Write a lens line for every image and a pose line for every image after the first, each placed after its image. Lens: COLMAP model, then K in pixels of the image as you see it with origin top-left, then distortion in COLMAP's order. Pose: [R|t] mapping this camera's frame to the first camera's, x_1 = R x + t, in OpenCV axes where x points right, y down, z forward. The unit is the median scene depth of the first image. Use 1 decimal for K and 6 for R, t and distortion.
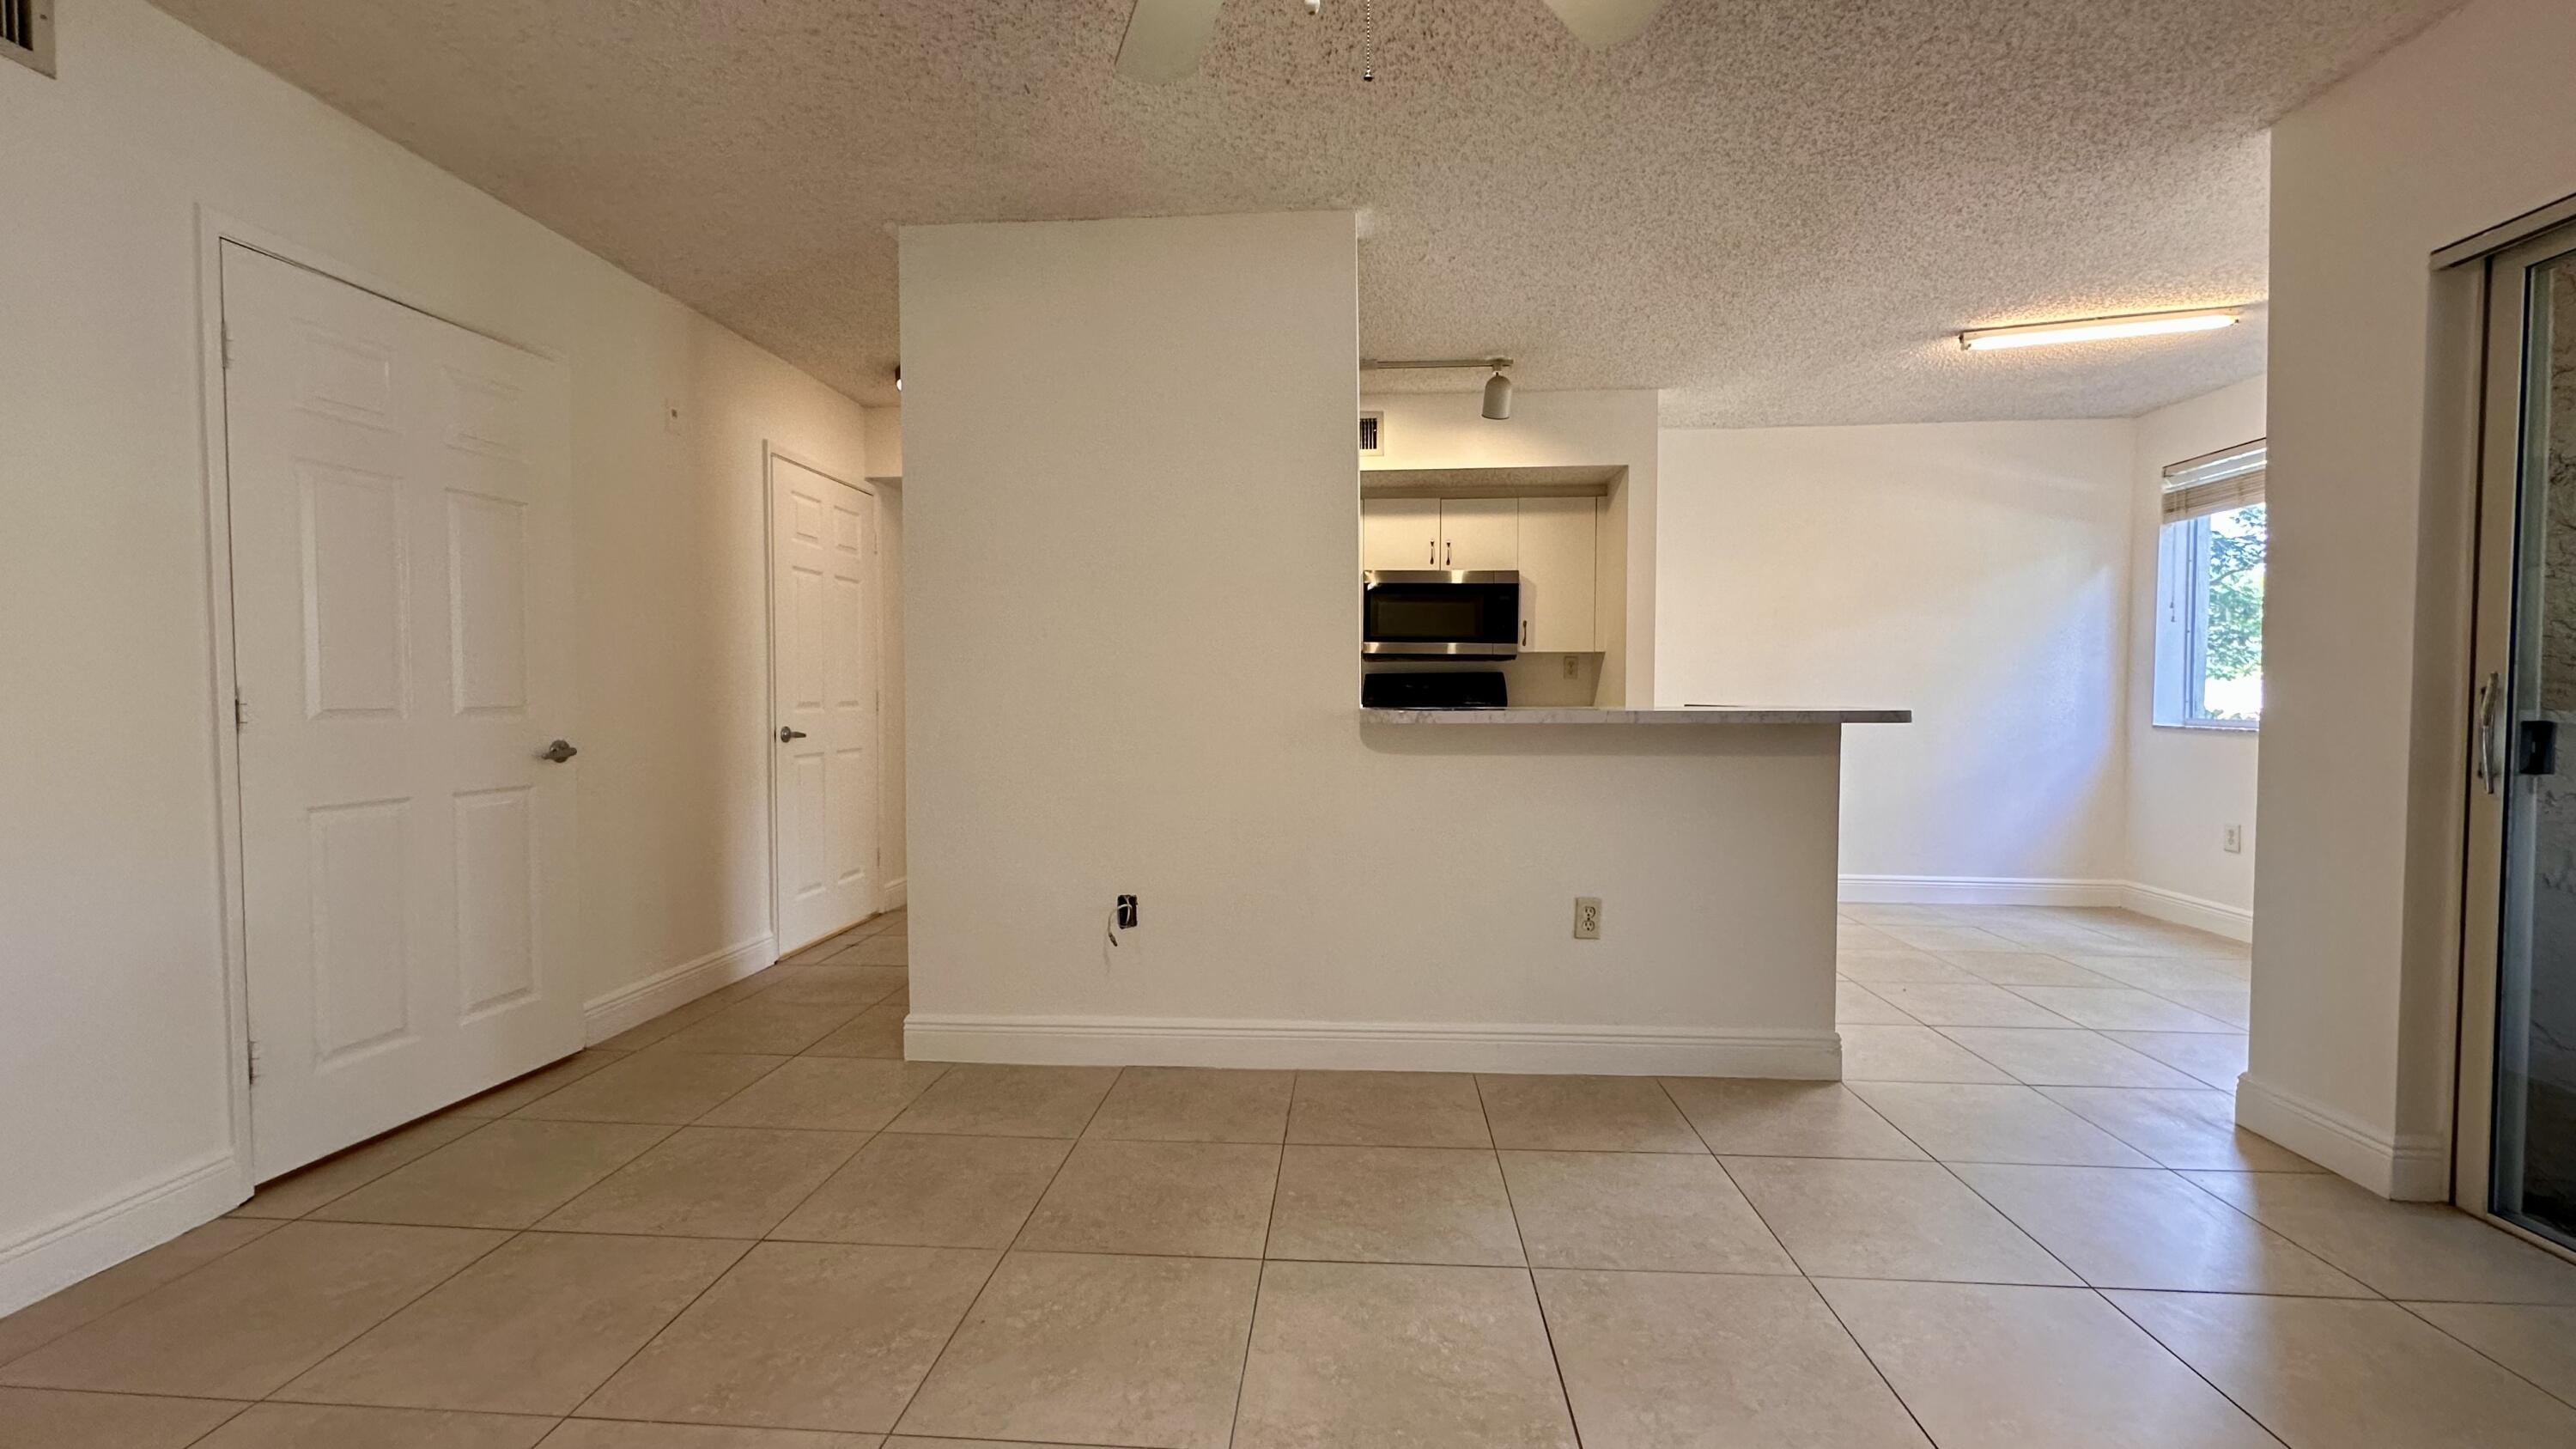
lens RADIAL K [[1027.0, 0, 1285.9], [0, 1027.0, 728.9], [0, 0, 1]] dist [-0.002273, 0.000461]
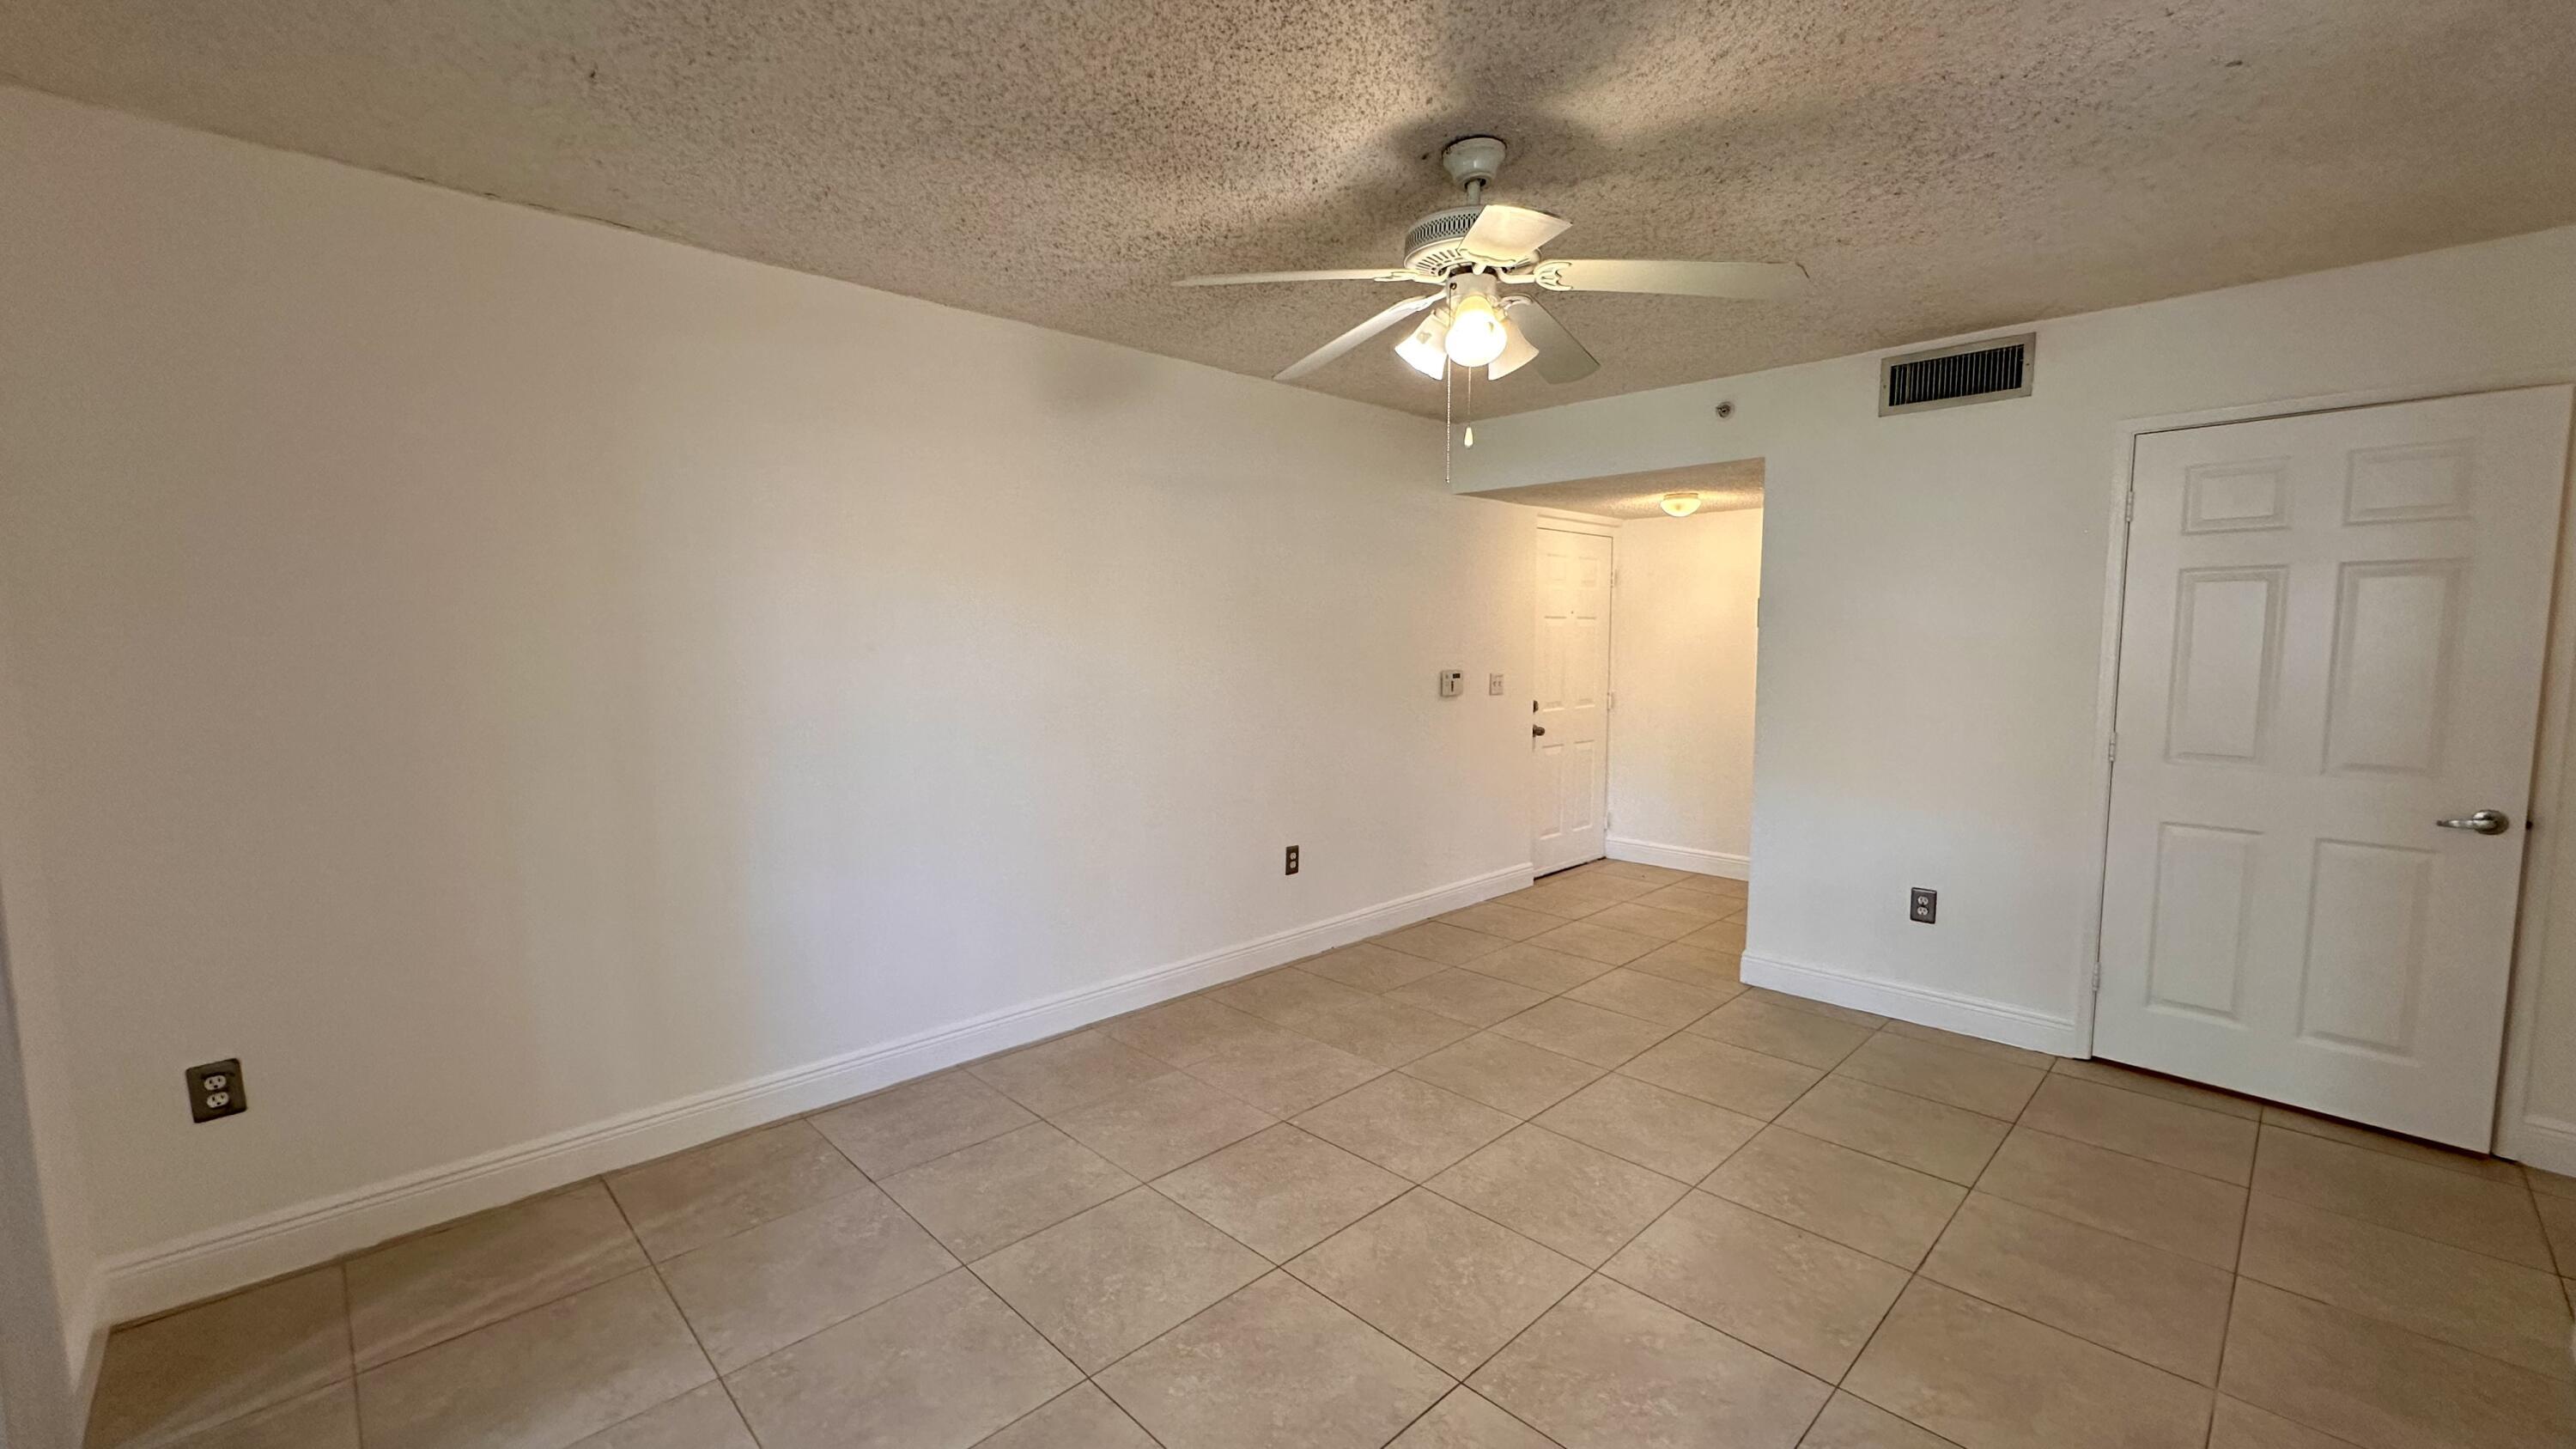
lens RADIAL K [[1027.0, 0, 1288.3], [0, 1027.0, 727.7], [0, 0, 1]] dist [-0.002273, 0.000461]
pose [[-0.660691, 0.071072, -0.747286, 0.658665], [-0.023902, 0.993011, 0.115573, -0.138373], [0.750277, 0.094220, -0.654375, 0.769228]]
